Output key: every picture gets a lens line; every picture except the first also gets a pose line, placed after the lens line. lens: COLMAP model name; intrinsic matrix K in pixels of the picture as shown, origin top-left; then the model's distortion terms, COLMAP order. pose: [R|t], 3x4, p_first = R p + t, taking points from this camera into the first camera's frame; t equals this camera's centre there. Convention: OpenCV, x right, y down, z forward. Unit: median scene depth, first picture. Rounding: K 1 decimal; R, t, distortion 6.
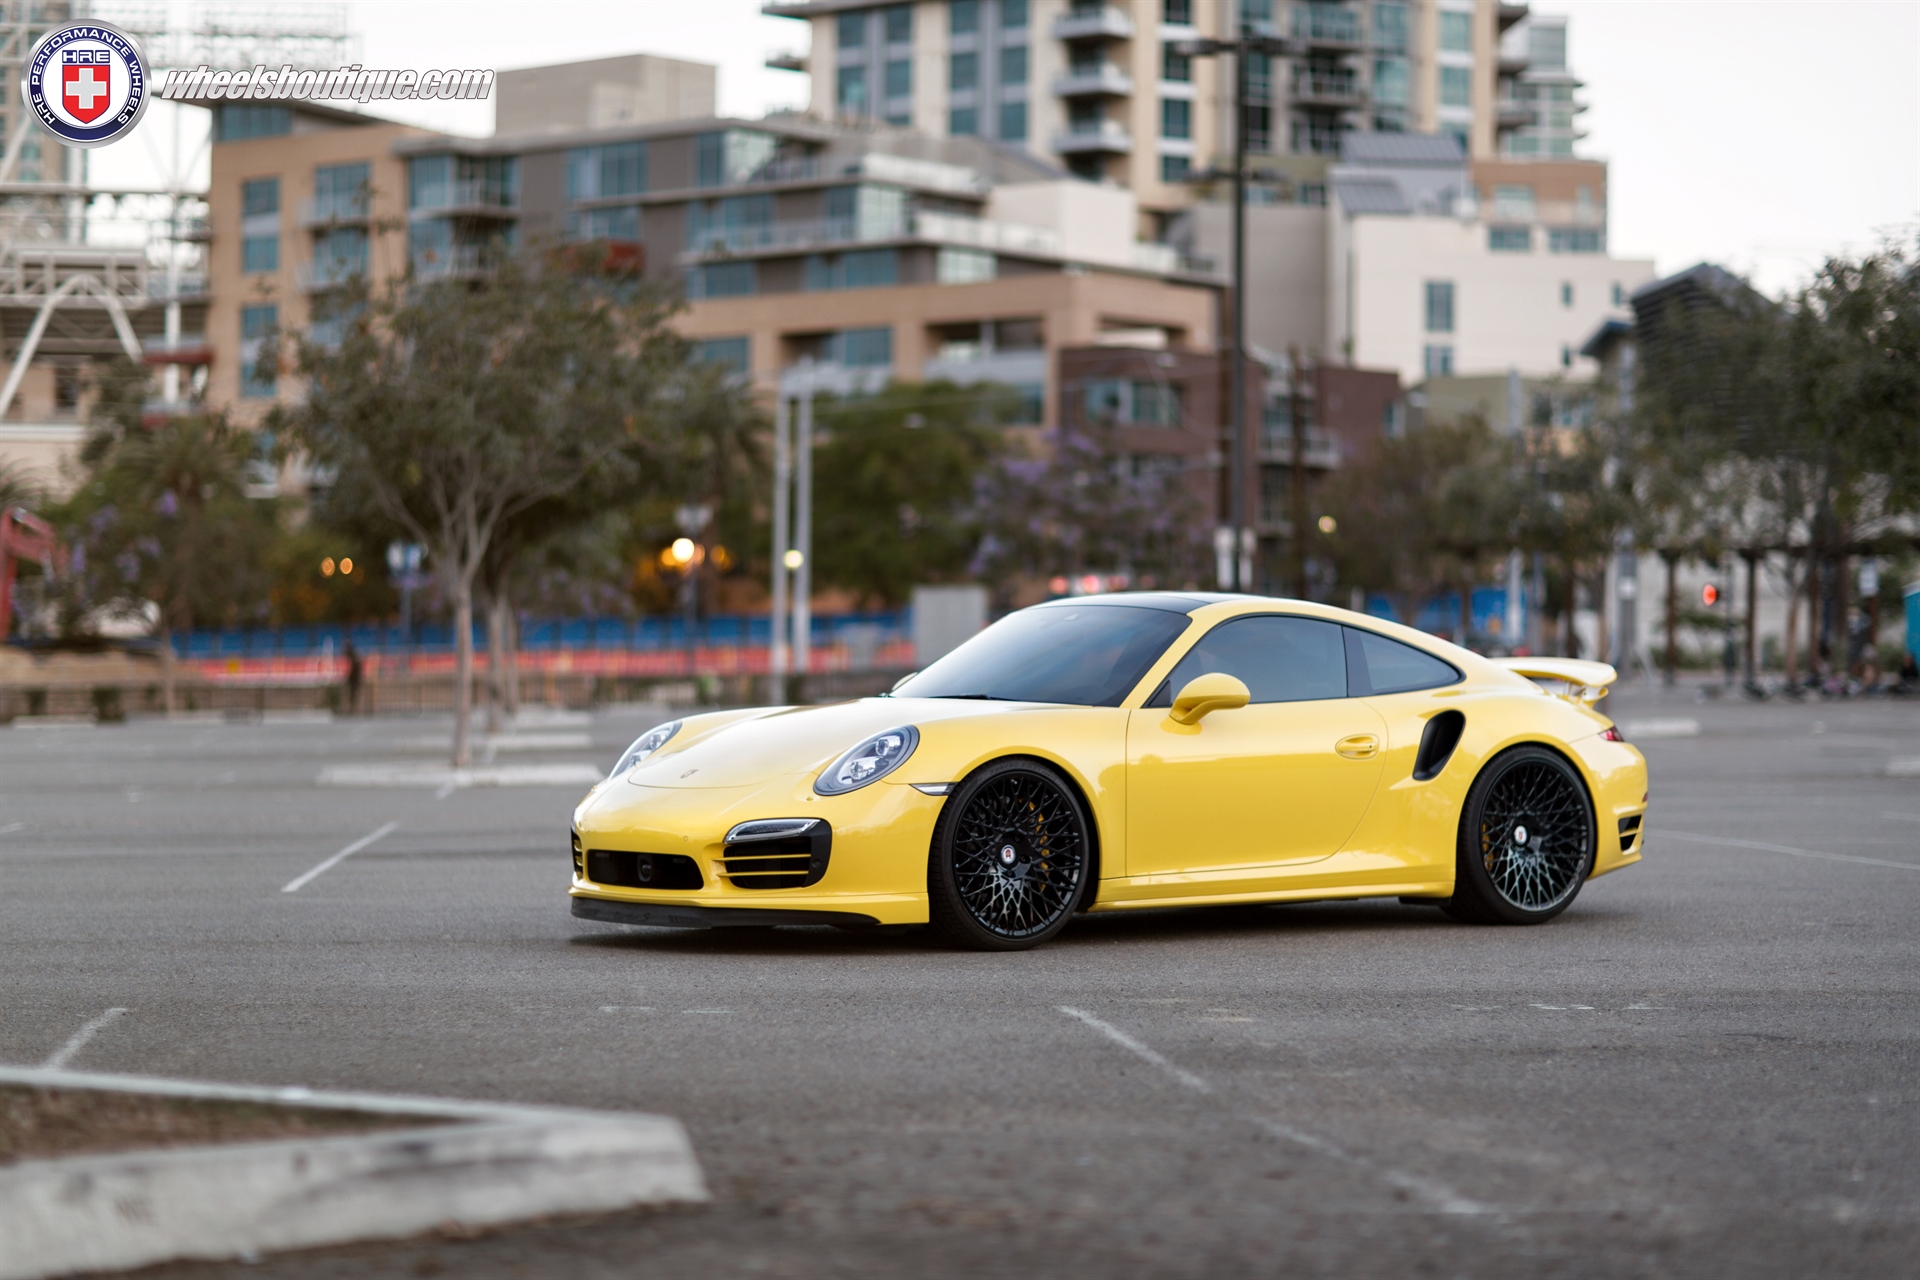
lens RADIAL K [[4507.8, 0, 960.0], [0, 4507.8, 640.0], [0, 0, 1]] dist [-0.012482, -0.228773]
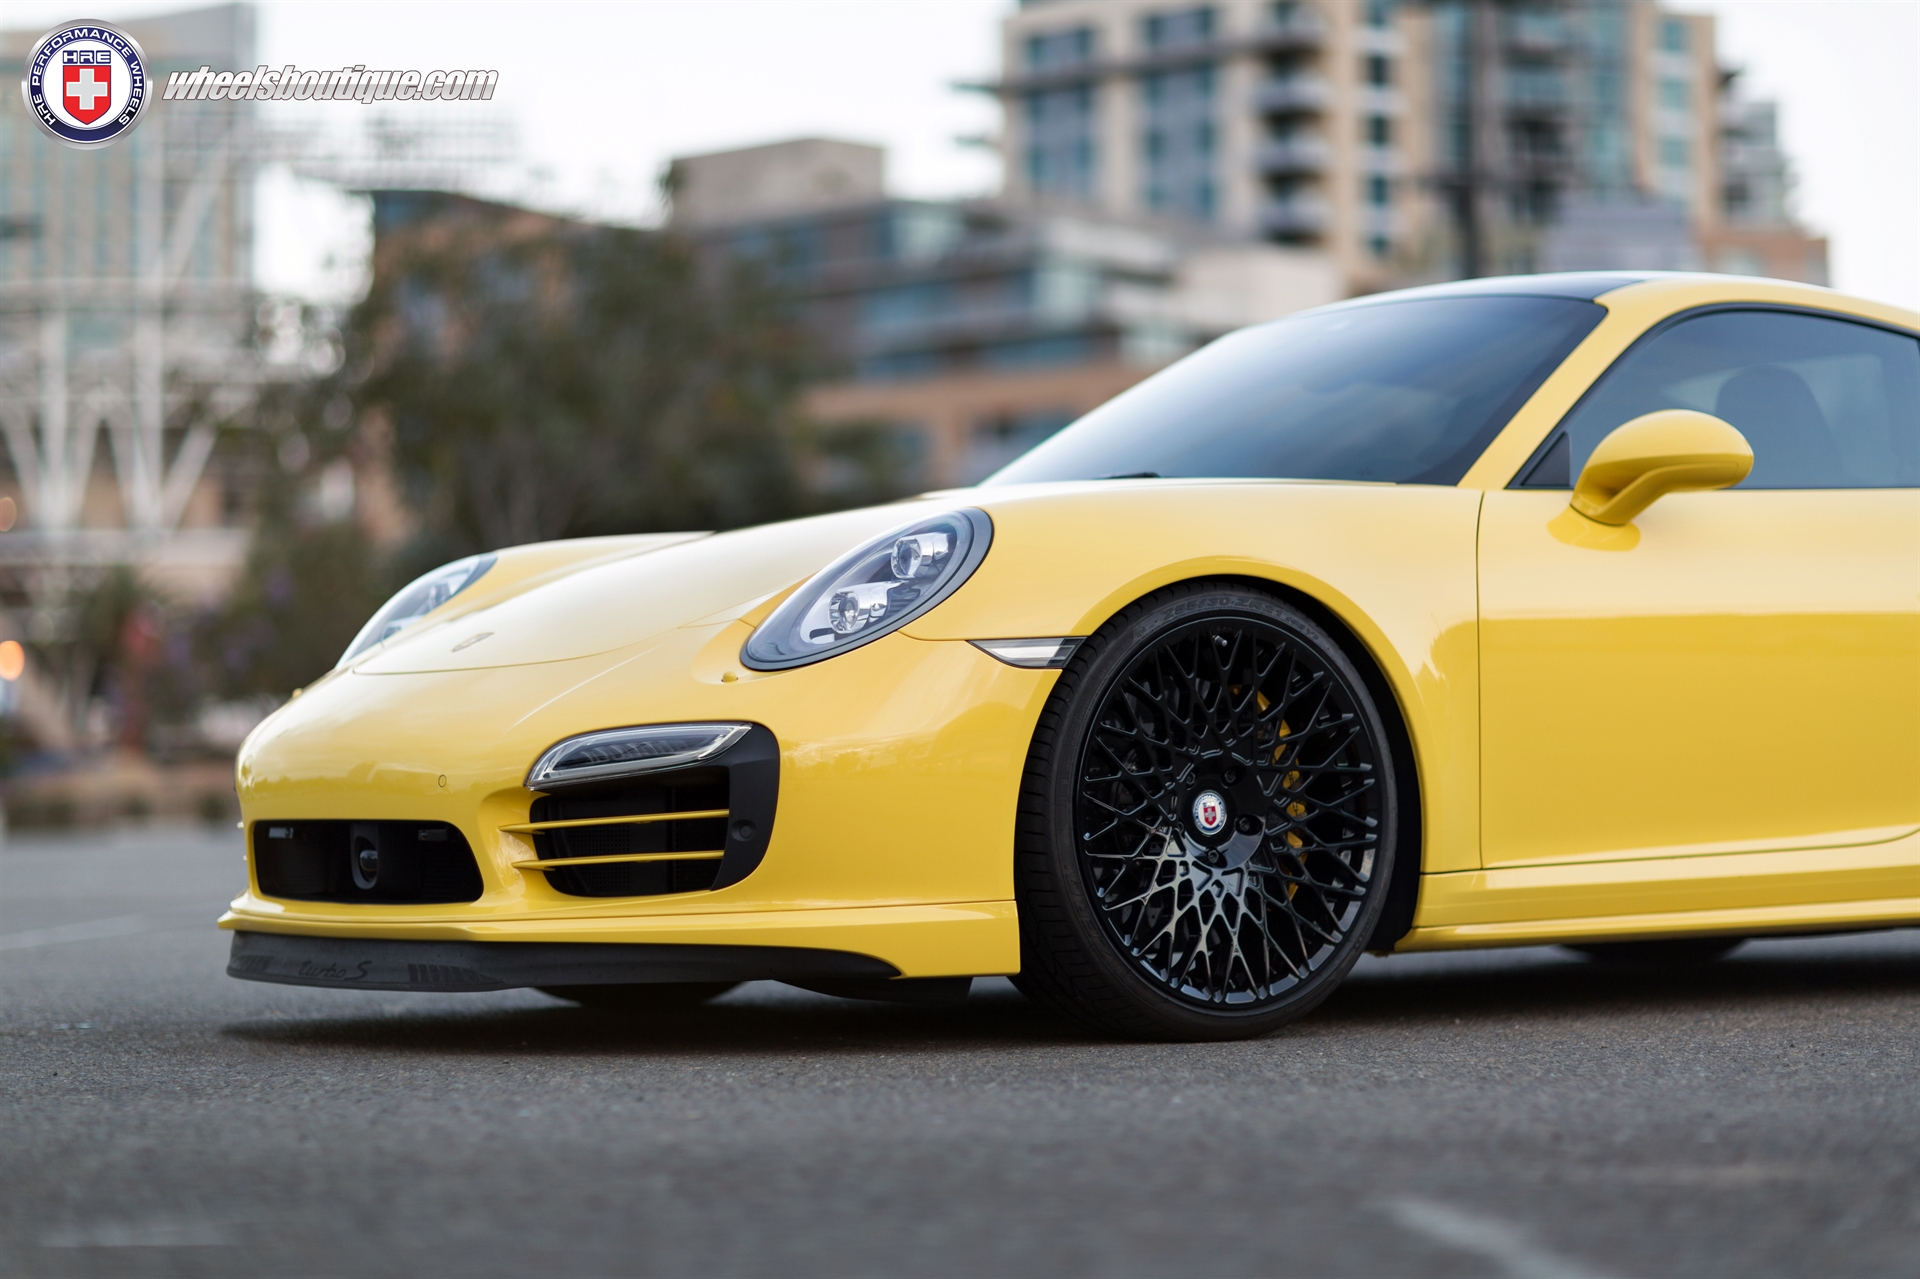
lens RADIAL K [[4507.8, 0, 960.0], [0, 4507.8, 639.5], [0, 0, 1]] dist [-0.012482, -0.228773]
pose [[0.998910, -0.014501, -0.044375, 0.006322], [0.013264, 0.999519, -0.028035, 0.042661], [0.044760, 0.027416, 0.998622, 0.572508]]
